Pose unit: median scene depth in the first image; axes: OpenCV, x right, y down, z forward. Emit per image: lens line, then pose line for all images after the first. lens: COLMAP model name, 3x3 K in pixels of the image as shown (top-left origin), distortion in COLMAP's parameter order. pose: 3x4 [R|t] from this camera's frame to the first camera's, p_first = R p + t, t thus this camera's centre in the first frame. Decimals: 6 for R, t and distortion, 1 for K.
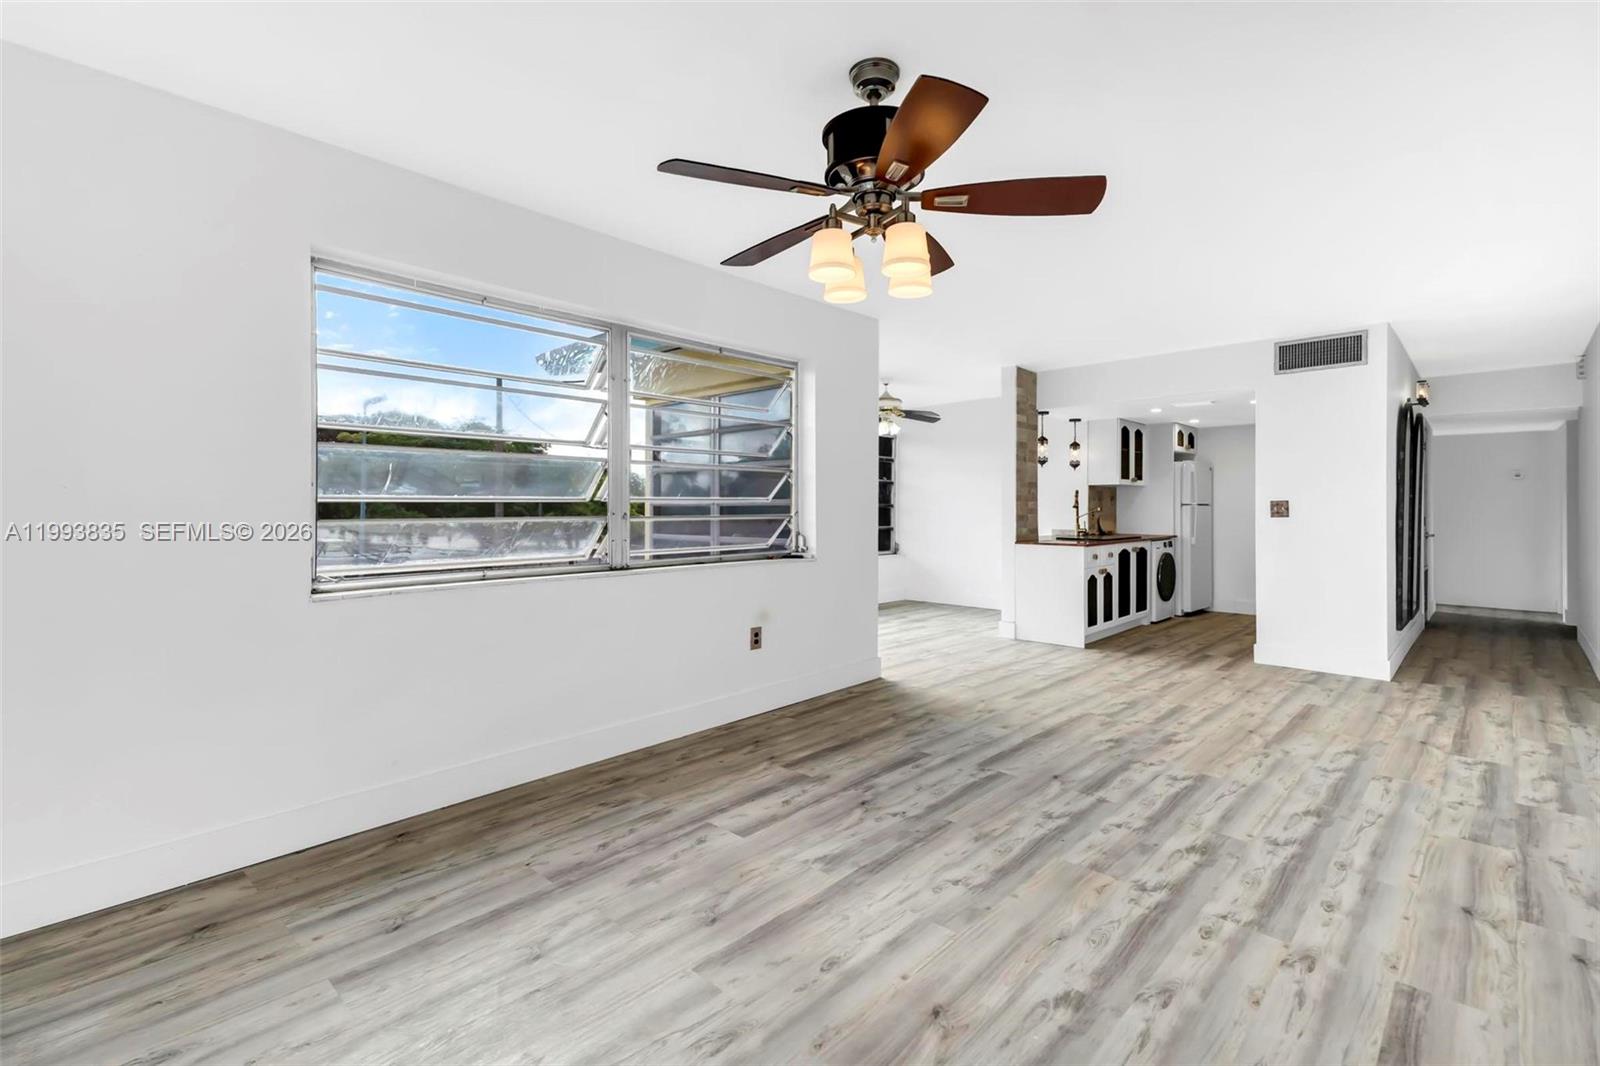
lens RADIAL K [[724.1, 0, 812.7], [0, 724.1, 517.8], [0, 0, 1]] dist [0.043454, -0.000079]
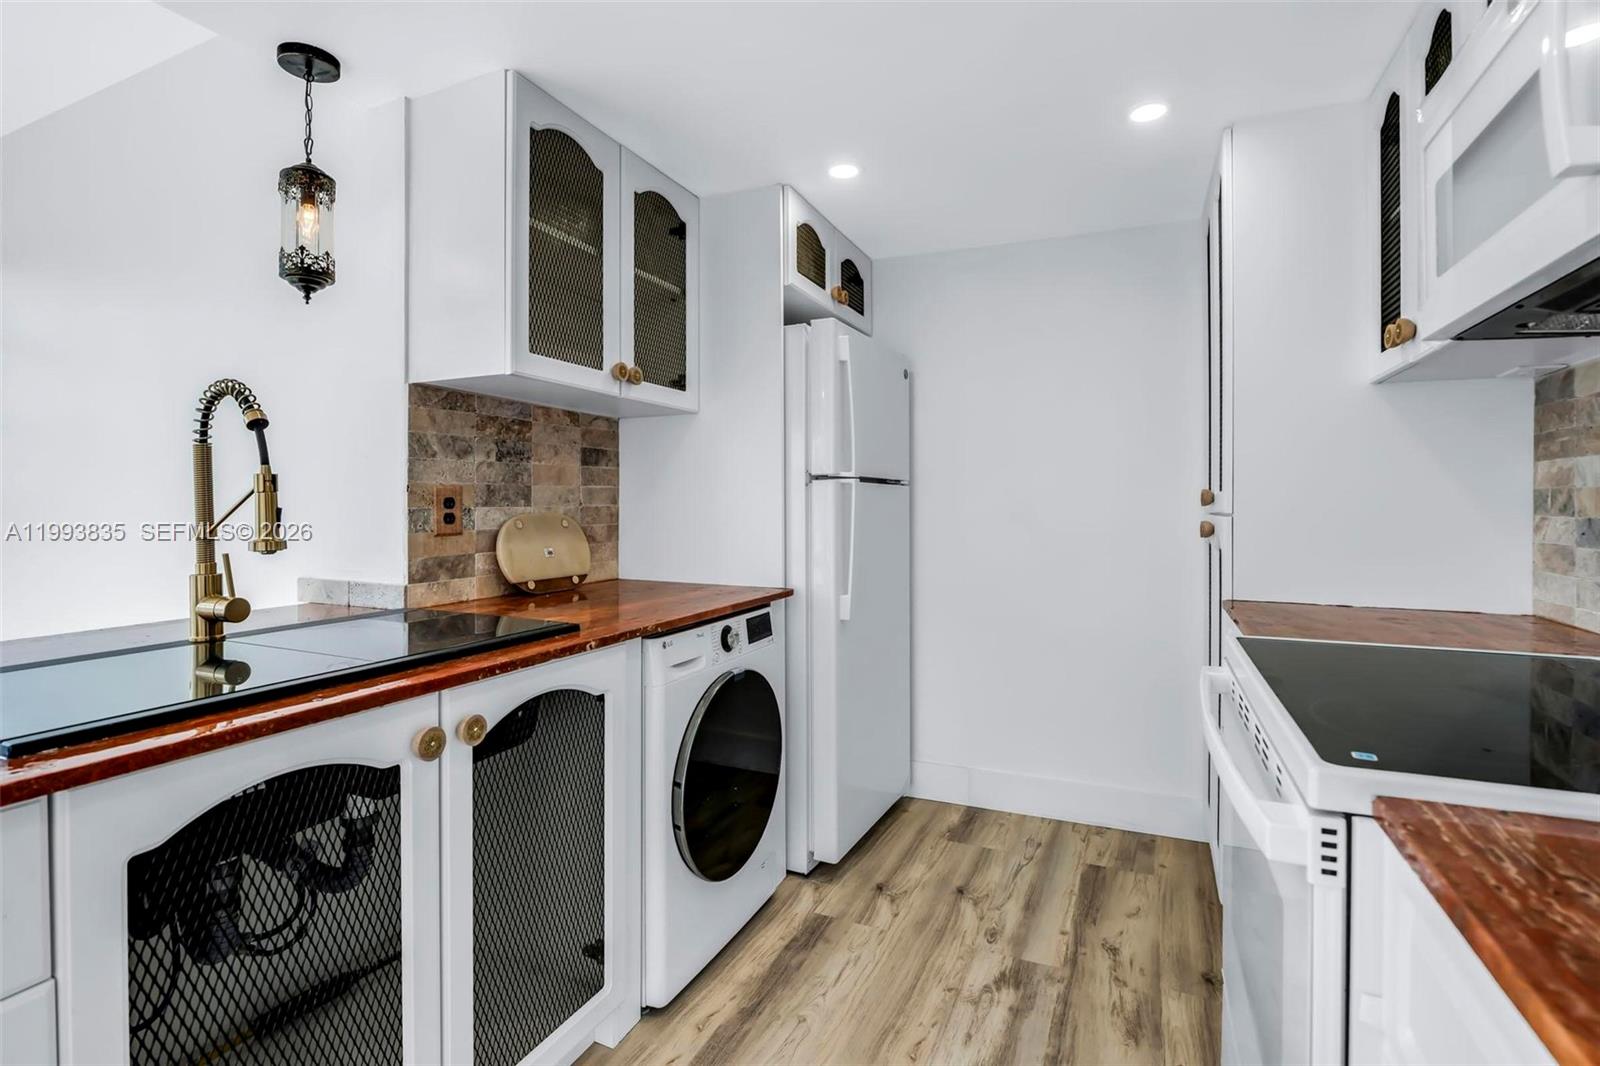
lens RADIAL K [[763.1, 0, 802.0], [0, 763.1, 501.1], [0, 0, 1]] dist [-0.014106, 0.000807]
pose [[0.945334, 0.001865, 0.326099, 1.029056], [0.004134, 0.999835, -0.017703, -0.009325], [-0.326078, 0.018083, 0.945170, 1.837264]]
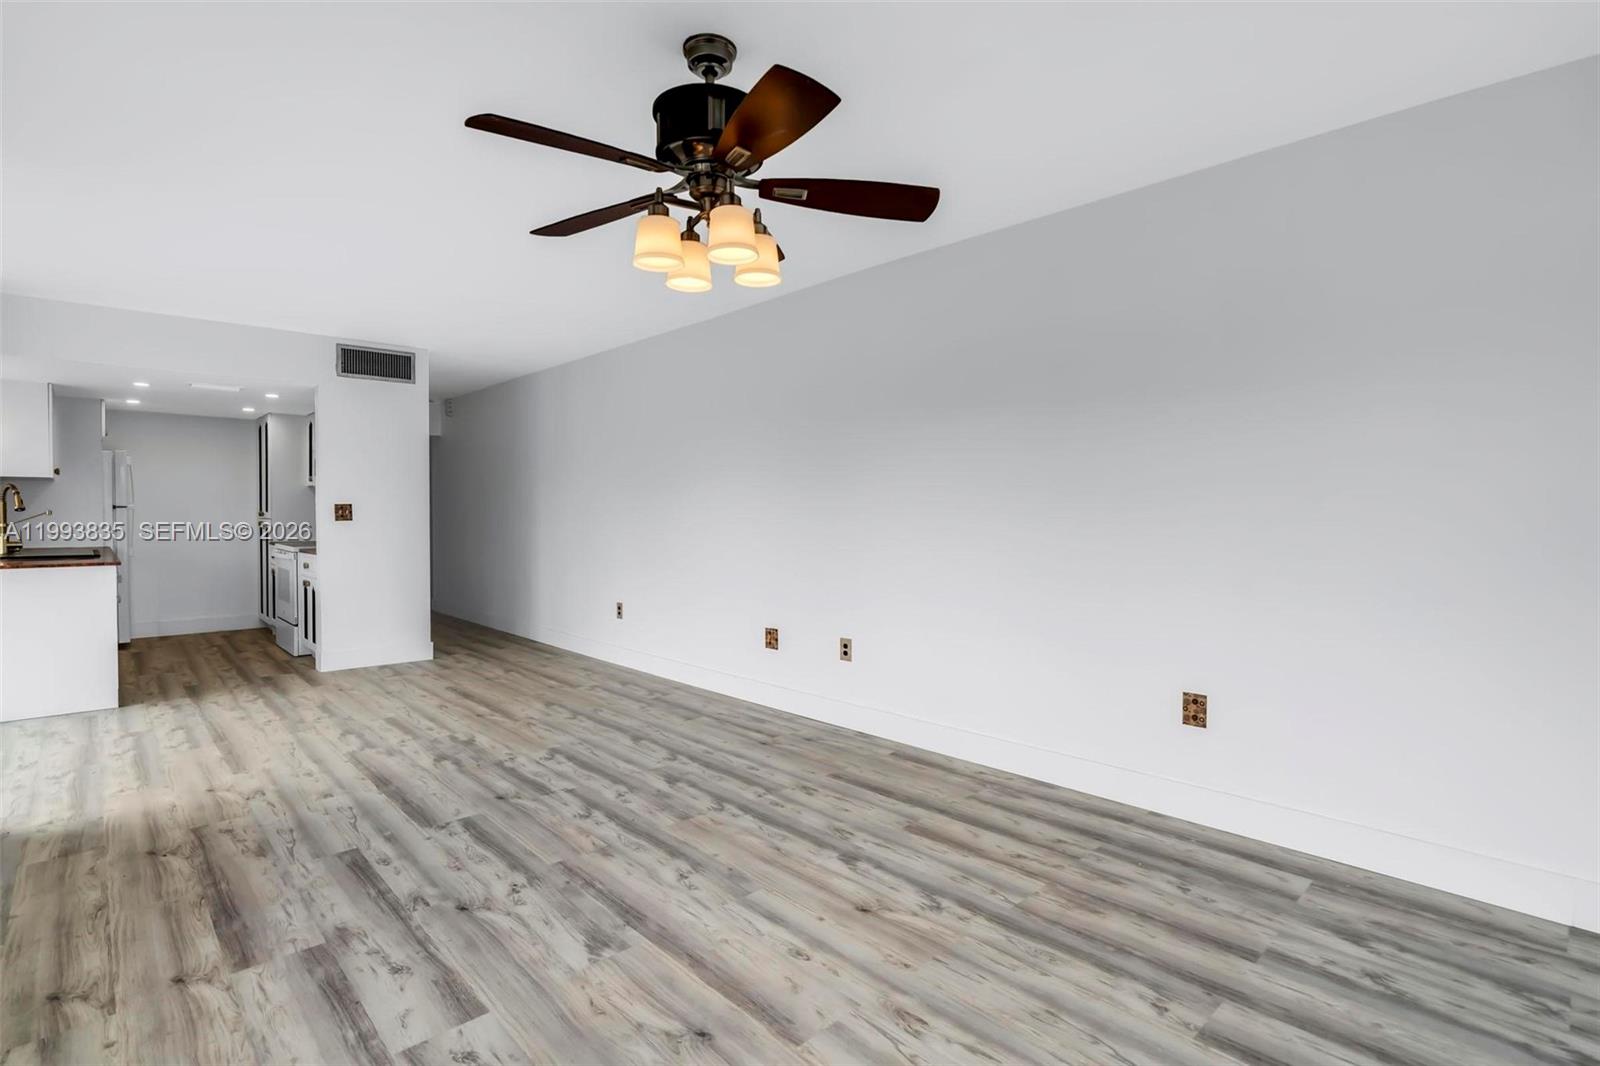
lens RADIAL K [[764.4, 0, 802.5], [0, 764.4, 537.7], [0, 0, 1]] dist [-0.015166, 0.000783]
pose [[0.067711, -0.031374, 0.997212, -0.617475], [0.009957, 0.999477, 0.030769, -0.005679], [-0.997655, 0.007846, 0.067988, 0.556071]]
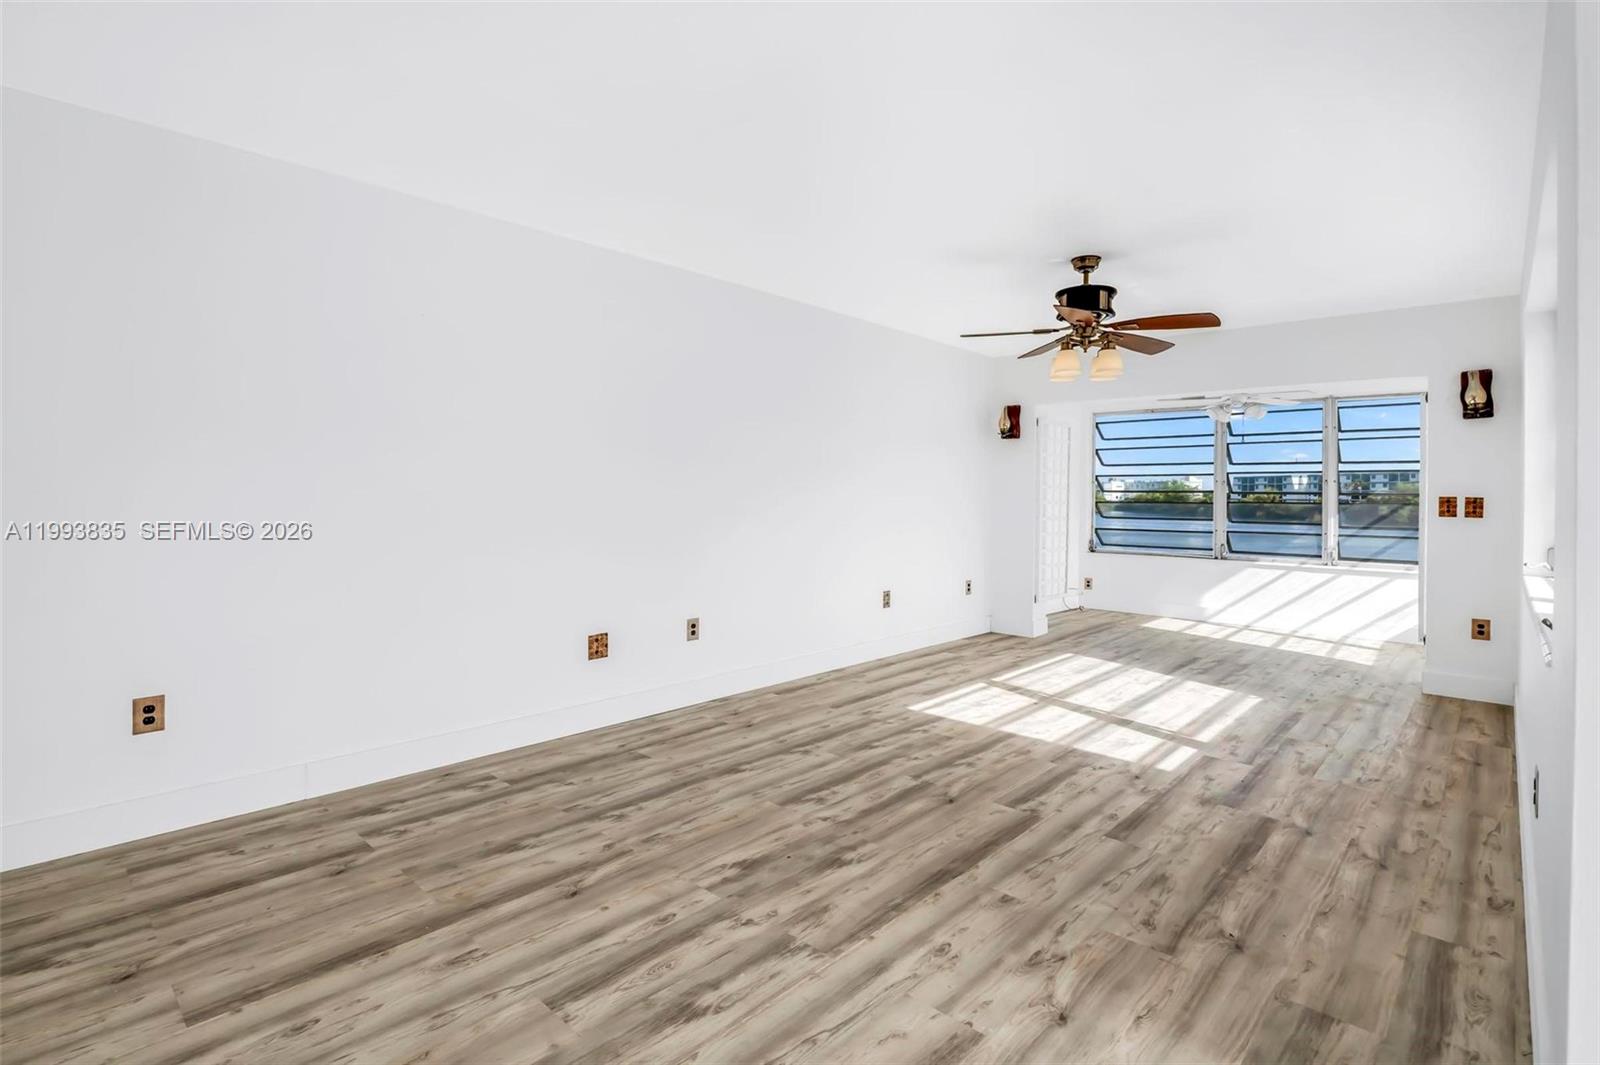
lens RADIAL K [[763.1, 0, 802.0], [0, 763.1, 500.6], [0, 0, 1]] dist [-0.014106, 0.000807]
pose [[-0.999851, -0.015197, 0.008135, 0.524189], [-0.015044, 0.999715, 0.018561, -0.031196], [-0.008414, 0.018436, -0.999795, 1.972307]]
